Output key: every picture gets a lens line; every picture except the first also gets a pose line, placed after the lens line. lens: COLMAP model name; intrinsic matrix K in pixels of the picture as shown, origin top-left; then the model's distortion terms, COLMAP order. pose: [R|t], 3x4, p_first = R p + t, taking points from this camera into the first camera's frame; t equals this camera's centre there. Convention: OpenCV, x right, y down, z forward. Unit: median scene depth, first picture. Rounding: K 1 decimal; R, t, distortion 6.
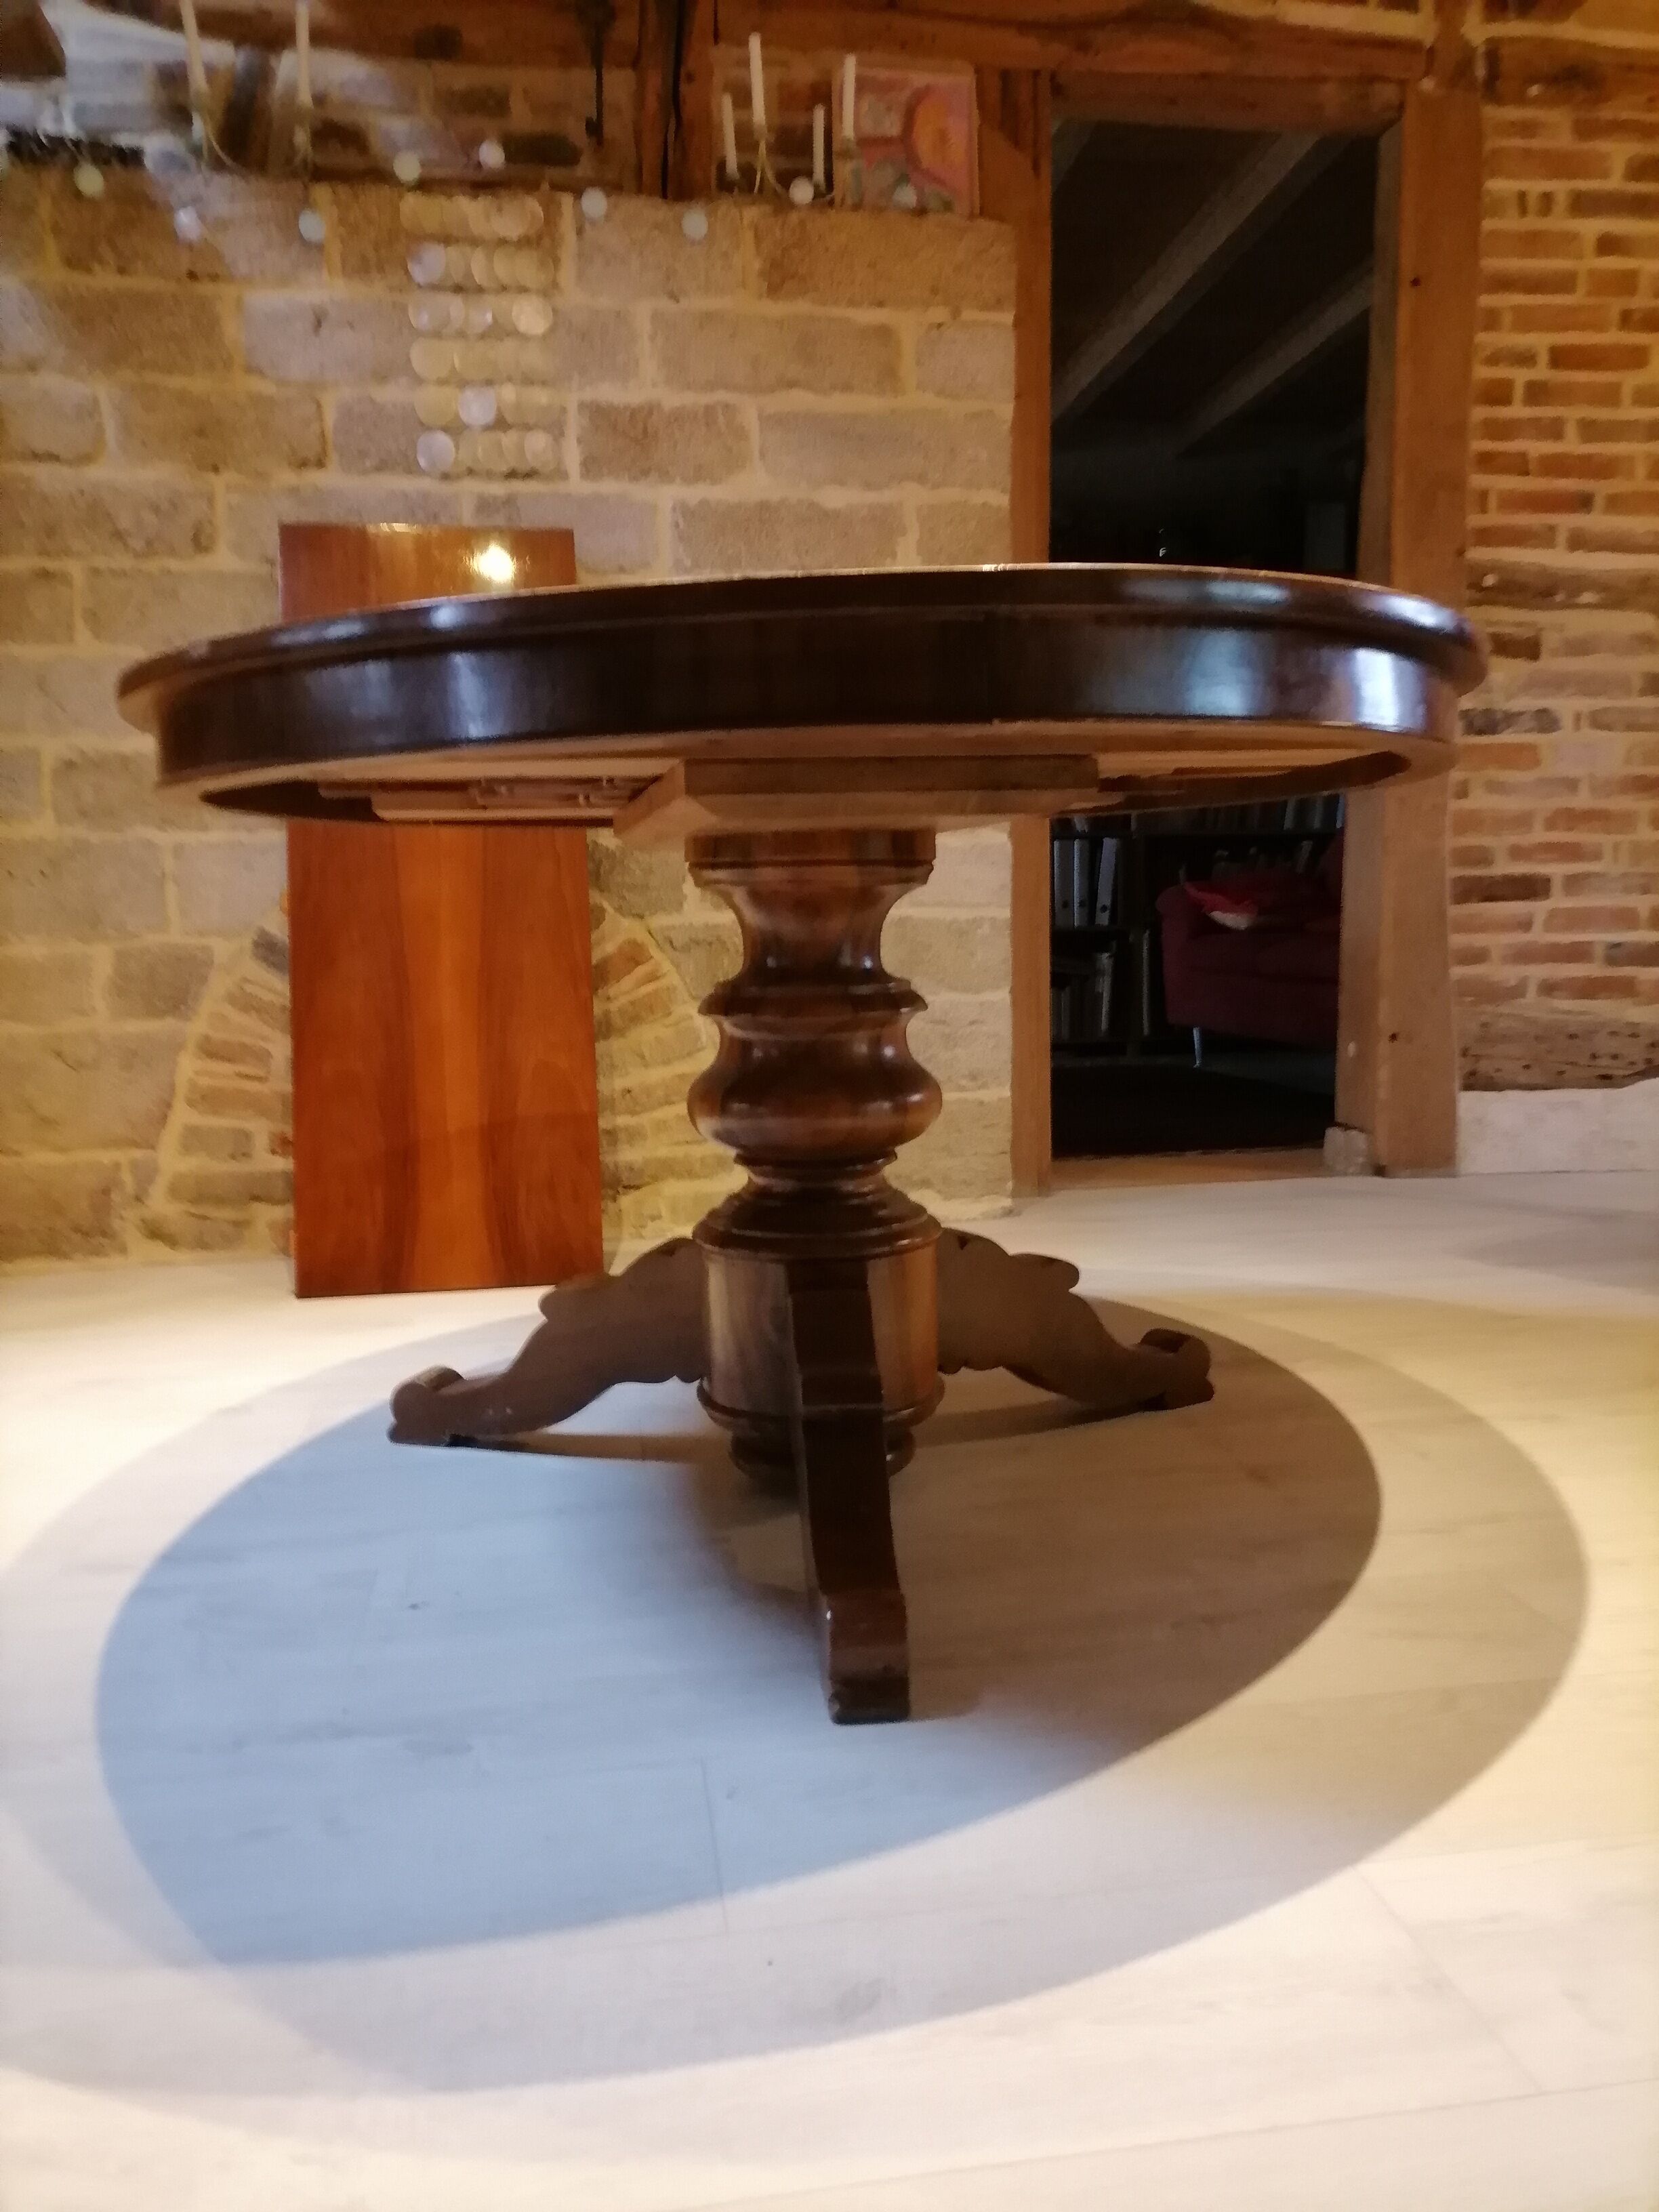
lens RADIAL K [[1652.8, 0, 822.5], [0, 1652.8, 1105.0], [0, 0, 1]] dist [0.042314, -0.025174]
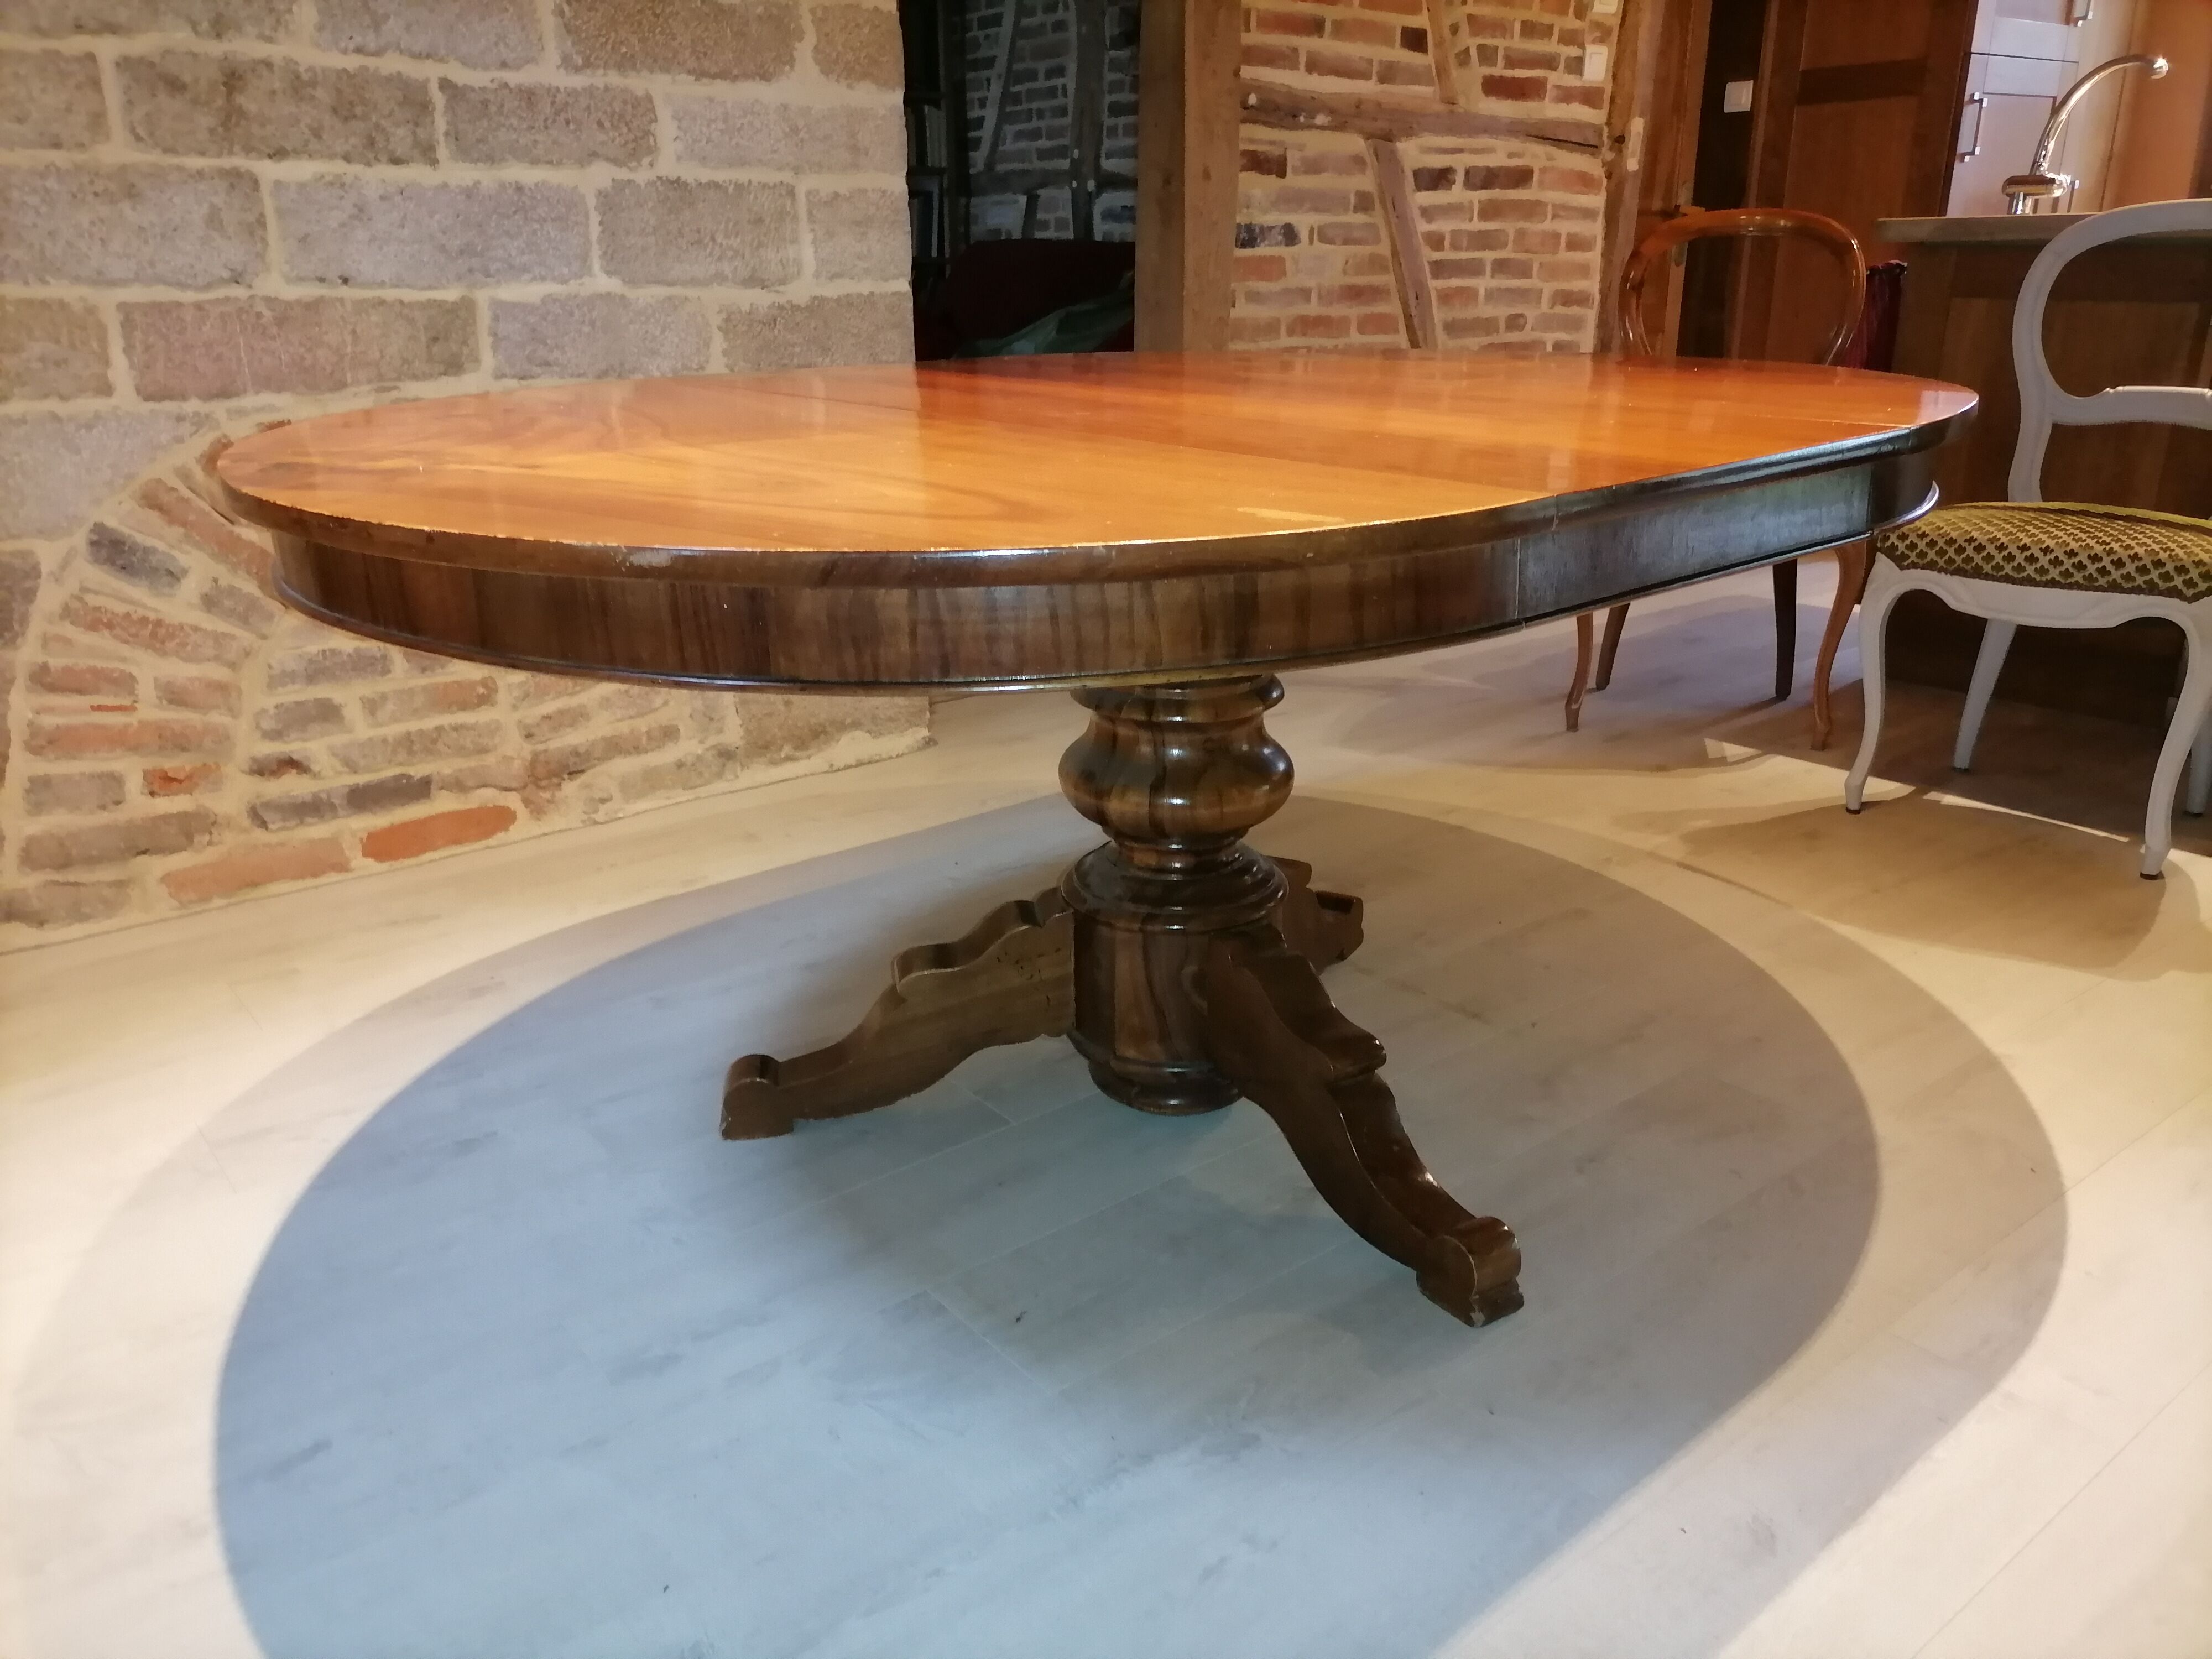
lens RADIAL K [[1652.8, 0, 1100.4], [0, 1652.8, 833.7], [0, 0, 1]] dist [0.042314, -0.025174]
pose [[0.866668, -0.153845, 0.474572, -0.326284], [0.048245, 0.972651, 0.227205, -0.120952], [-0.496547, -0.174016, 0.850388, 0.054715]]
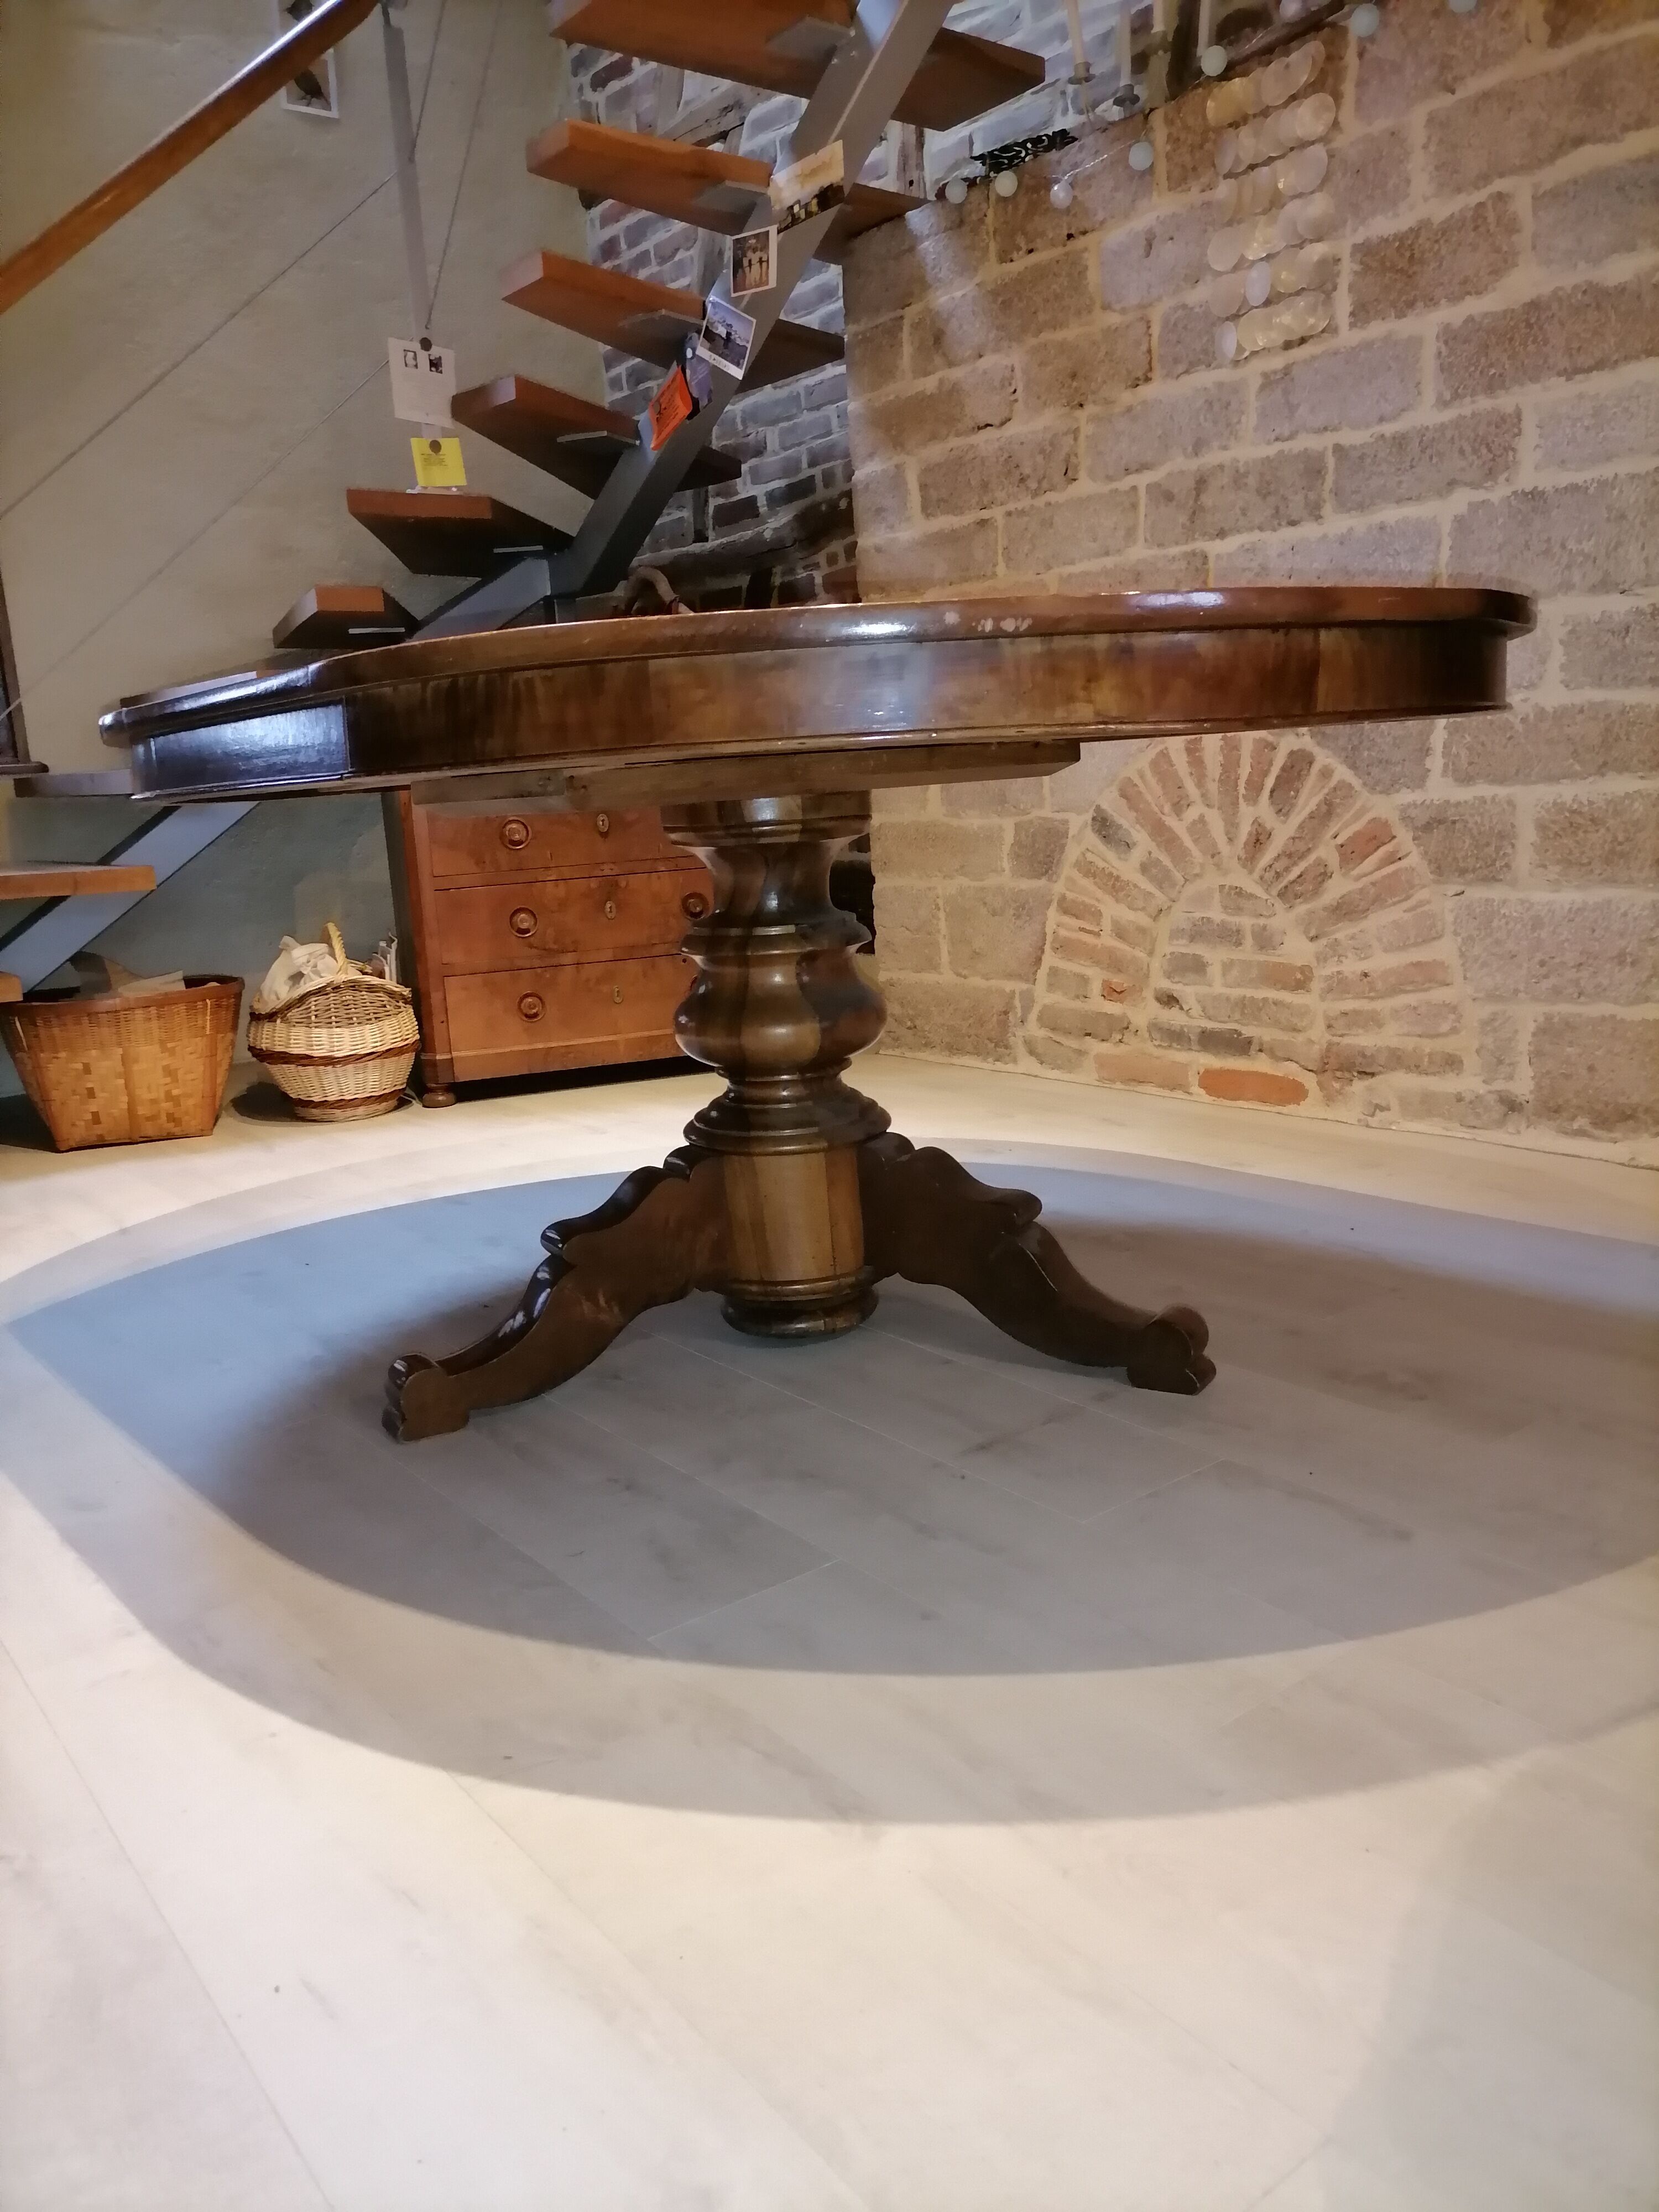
lens RADIAL K [[1652.8, 0, 826.5], [0, 1652.8, 1101.0], [0, 0, 1]] dist [0.042314, -0.025174]
pose [[0.490292, 0.165674, -0.855667, 0.601773], [-0.055318, 0.985703, 0.159155, -0.076295], [0.869801, -0.030699, 0.492447, 0.253868]]
